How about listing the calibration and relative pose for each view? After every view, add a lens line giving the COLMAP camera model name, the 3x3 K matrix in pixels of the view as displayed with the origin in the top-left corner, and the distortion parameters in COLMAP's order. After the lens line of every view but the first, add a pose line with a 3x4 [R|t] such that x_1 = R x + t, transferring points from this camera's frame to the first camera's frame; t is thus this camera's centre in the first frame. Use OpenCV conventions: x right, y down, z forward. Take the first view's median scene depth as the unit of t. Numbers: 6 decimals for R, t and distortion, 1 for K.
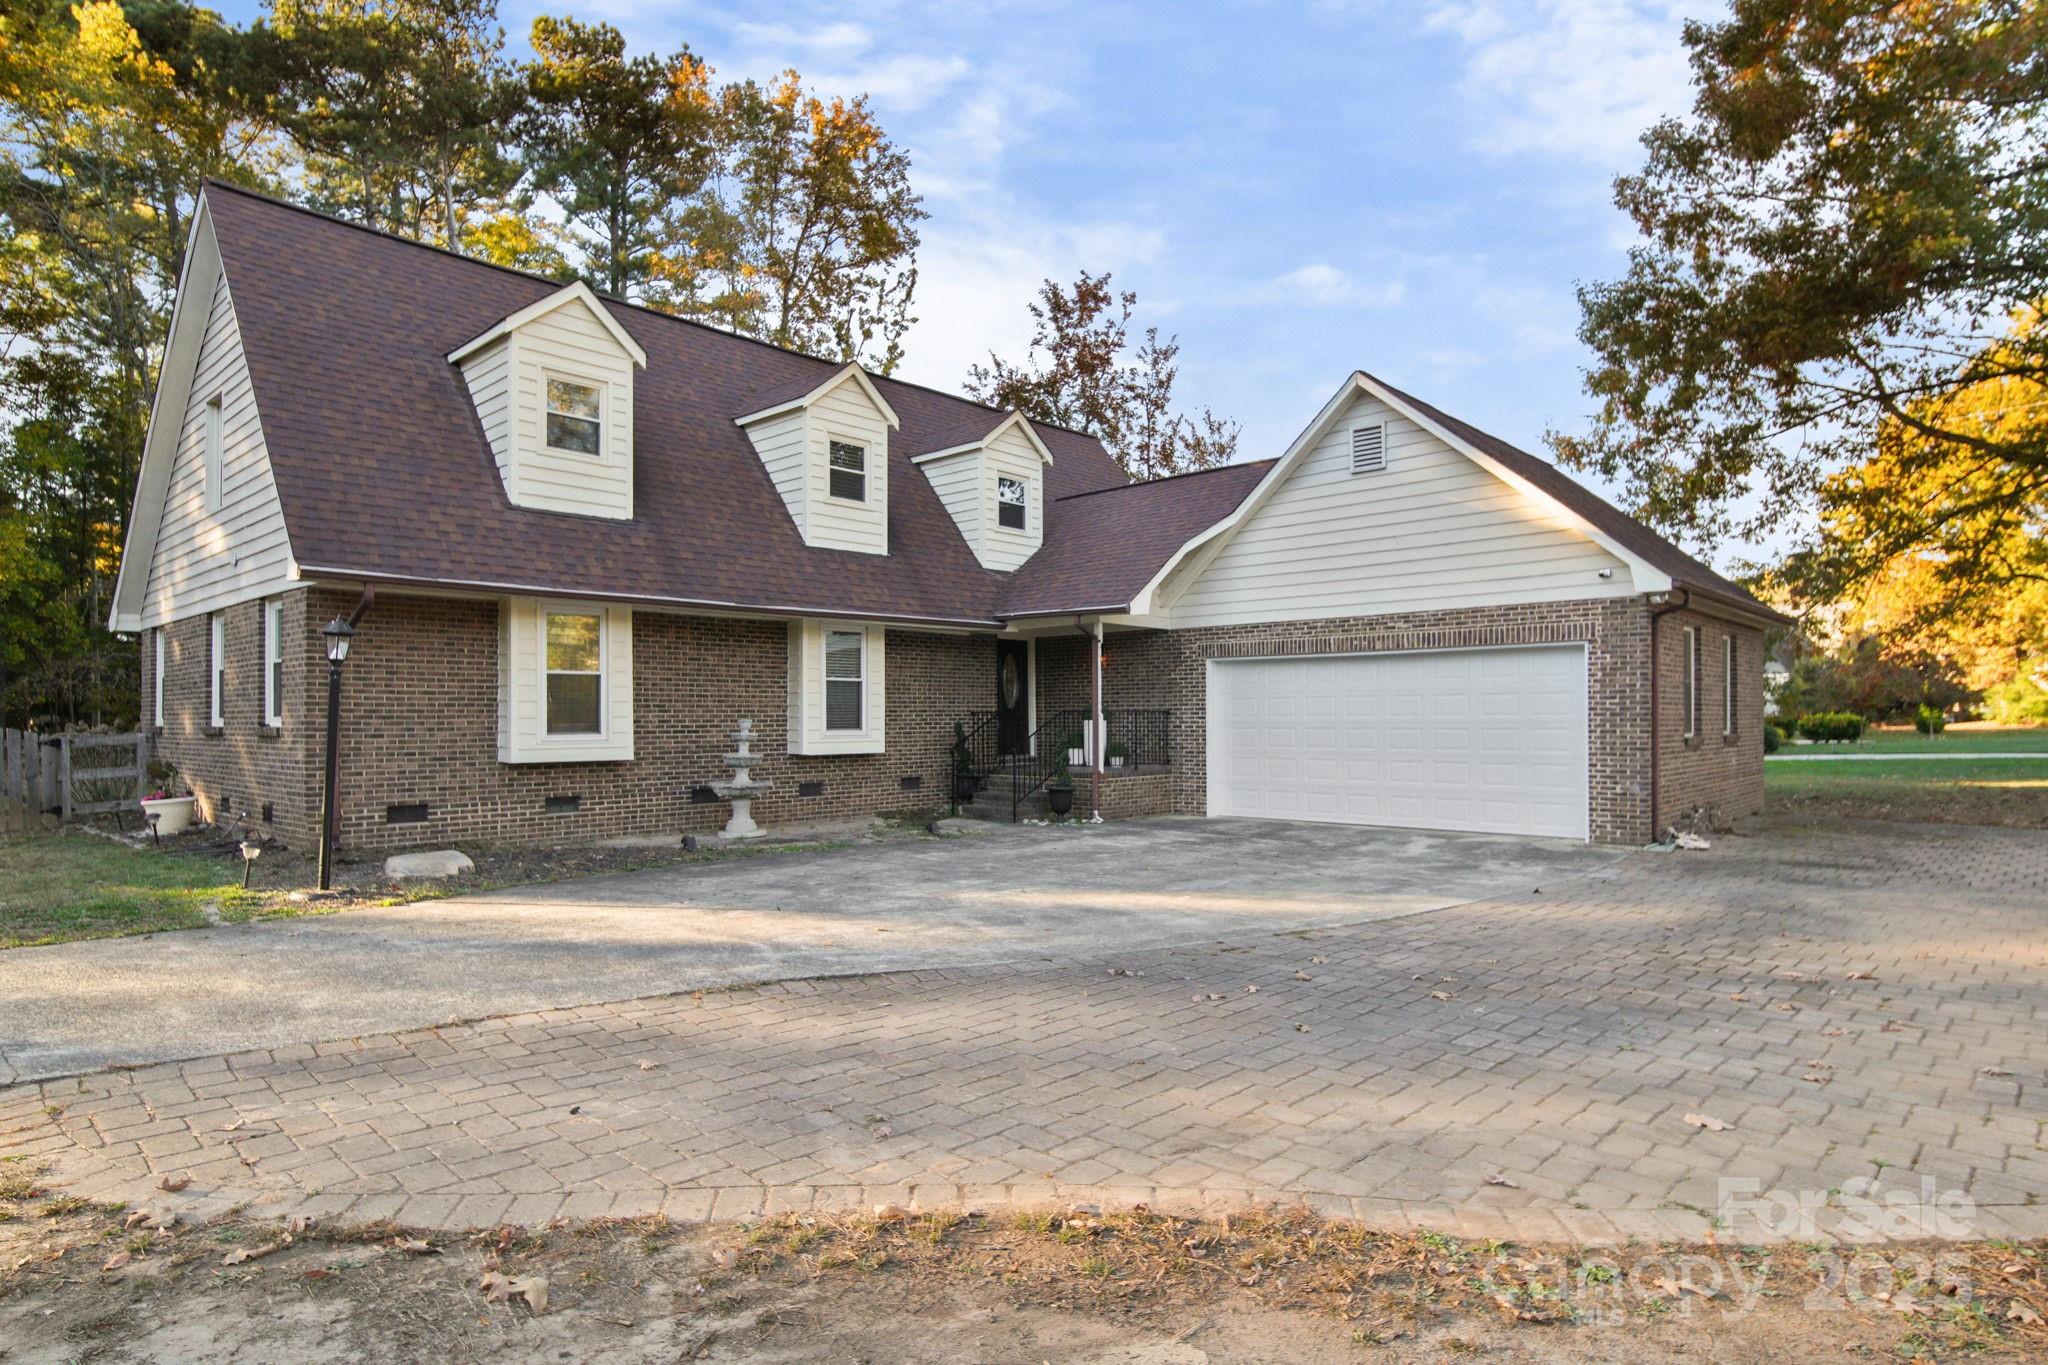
lens RADIAL K [[1163.8, 0, 1039.8], [0, 1163.8, 742.7], [0, 0, 1]] dist [-0.006375, 0.002693]
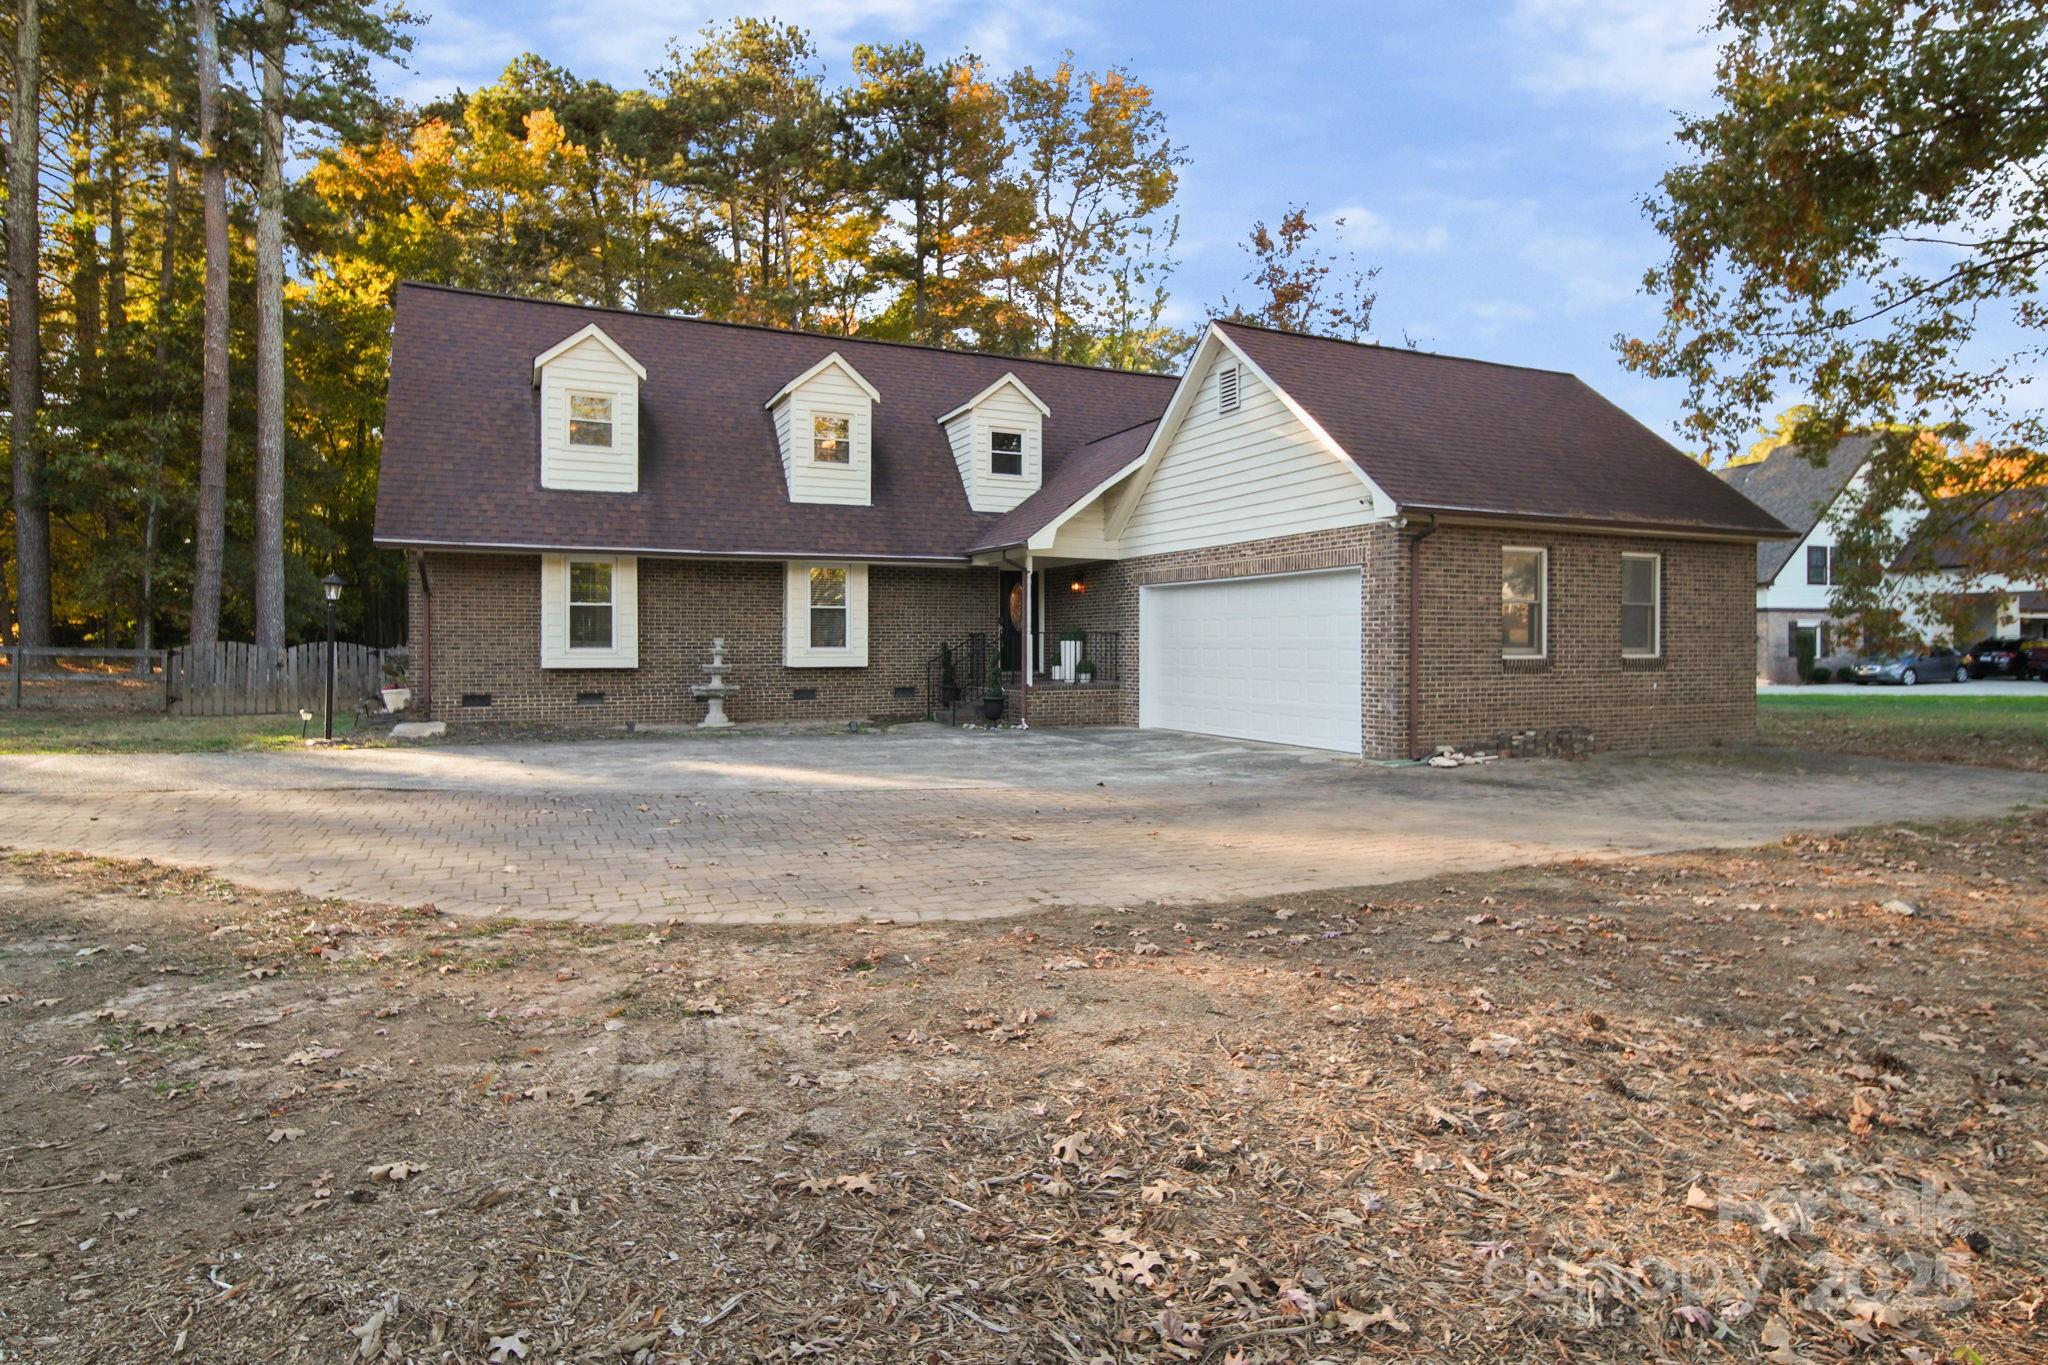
lens RADIAL K [[1163.8, 0, 1018.9], [0, 1163.8, 668.6], [0, 0, 1]] dist [-0.006375, 0.002693]
pose [[0.921790, 0.012429, -0.387491, 0.491916], [-0.011958, 0.999922, 0.003626, 0.004812], [0.387506, 0.001291, 0.921866, -0.070783]]
